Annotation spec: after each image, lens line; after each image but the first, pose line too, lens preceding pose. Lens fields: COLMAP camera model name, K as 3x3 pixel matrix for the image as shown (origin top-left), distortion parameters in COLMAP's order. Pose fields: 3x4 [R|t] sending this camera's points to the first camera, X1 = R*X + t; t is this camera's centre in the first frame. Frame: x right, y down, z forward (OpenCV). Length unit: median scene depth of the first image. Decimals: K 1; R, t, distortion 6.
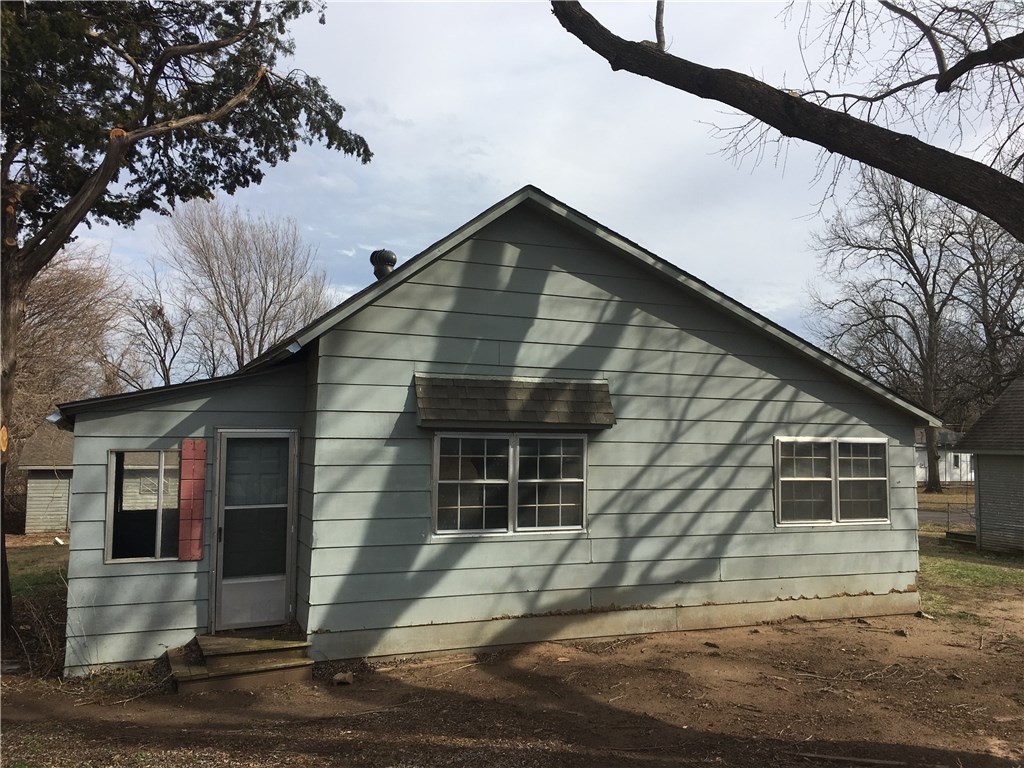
lens RADIAL K [[867.8, 0, 512.0], [0, 867.8, 384.0], [0, 0, 1]] dist [0.050650, -0.009216]
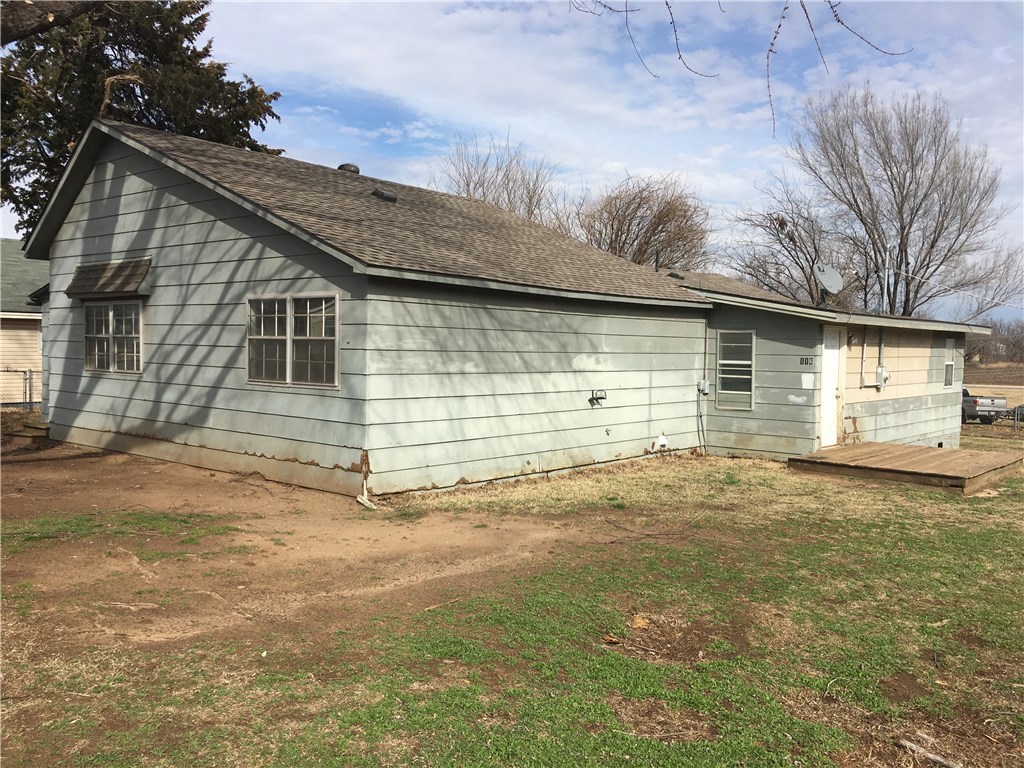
lens RADIAL K [[867.8, 0, 512.0], [0, 867.8, 384.0], [0, 0, 1]] dist [0.050650, -0.009216]
pose [[0.456023, 0.031000, -0.889428, 1.367163], [0.042445, 0.997498, 0.056529, 0.120413], [0.888955, -0.063530, 0.453566, 0.821148]]
